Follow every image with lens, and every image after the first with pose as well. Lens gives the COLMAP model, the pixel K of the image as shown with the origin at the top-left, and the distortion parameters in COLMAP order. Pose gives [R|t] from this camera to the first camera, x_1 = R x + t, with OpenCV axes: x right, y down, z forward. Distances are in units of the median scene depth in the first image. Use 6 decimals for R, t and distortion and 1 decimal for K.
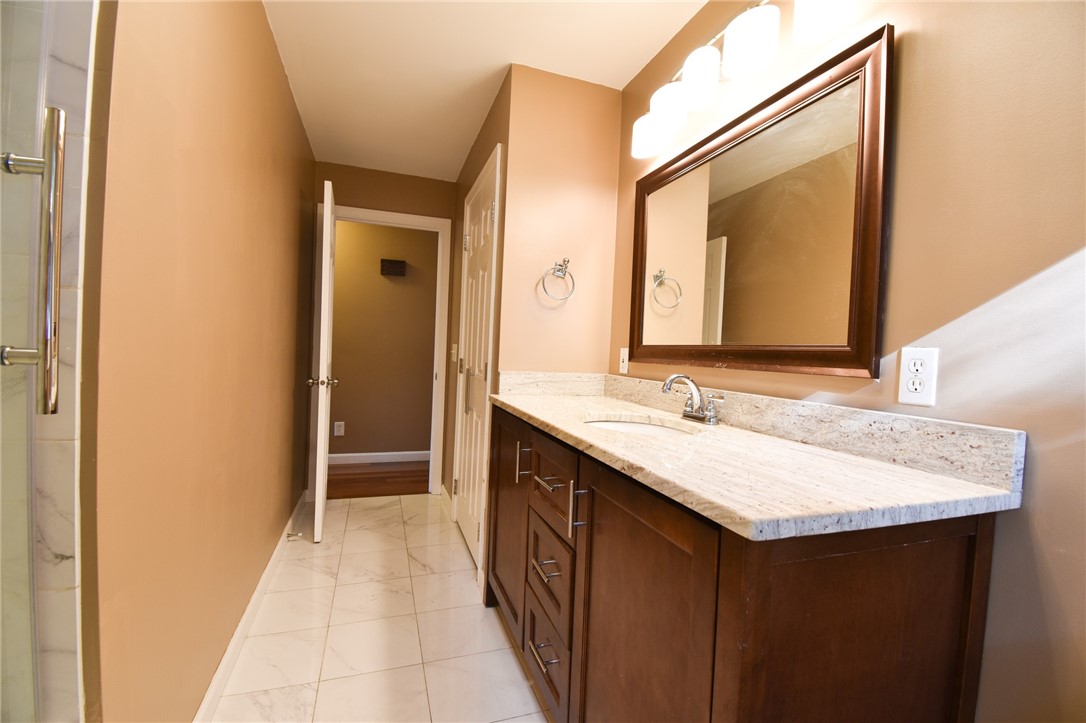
lens RADIAL K [[480.6, 0, 543.6], [0, 480.6, 356.4], [0, 0, 1]] dist [0.000070, -0.010767]
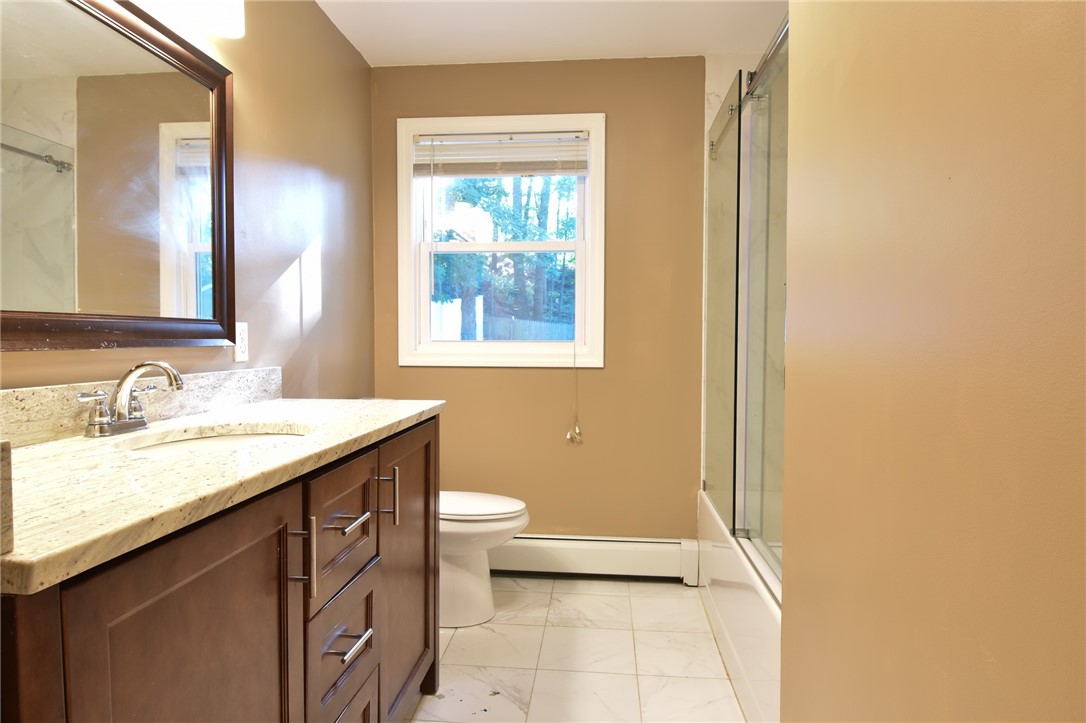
lens RADIAL K [[653.8, 0, 539.0], [0, 653.8, 364.2], [0, 0, 1]] dist [-0.002372, -0.000131]
pose [[-0.909377, -0.057476, 0.411984, -0.628702], [-0.032539, 0.997202, 0.067298, -0.039599], [-0.414699, 0.047793, -0.908702, 1.772150]]
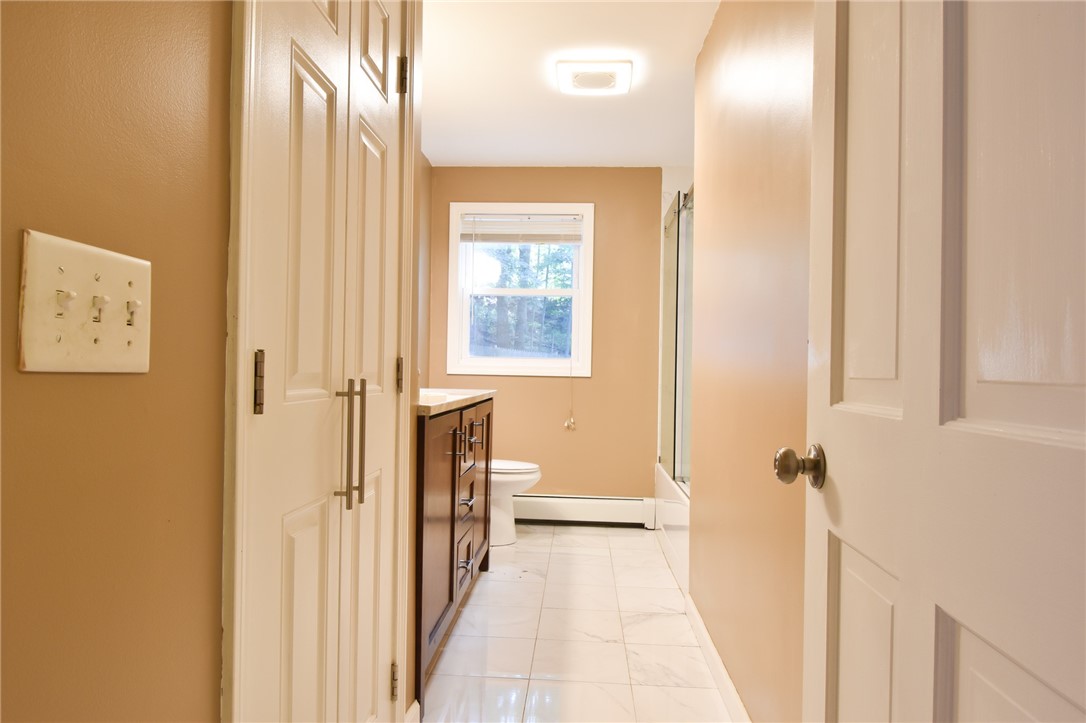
lens RADIAL K [[653.8, 0, 545.0], [0, 653.8, 363.6], [0, 0, 1]] dist [-0.002372, -0.000131]
pose [[-0.925508, -0.053224, 0.374970, -0.775060], [-0.049924, 0.998581, 0.018517, -0.018629], [-0.375424, -0.001583, -0.926852, 2.276615]]
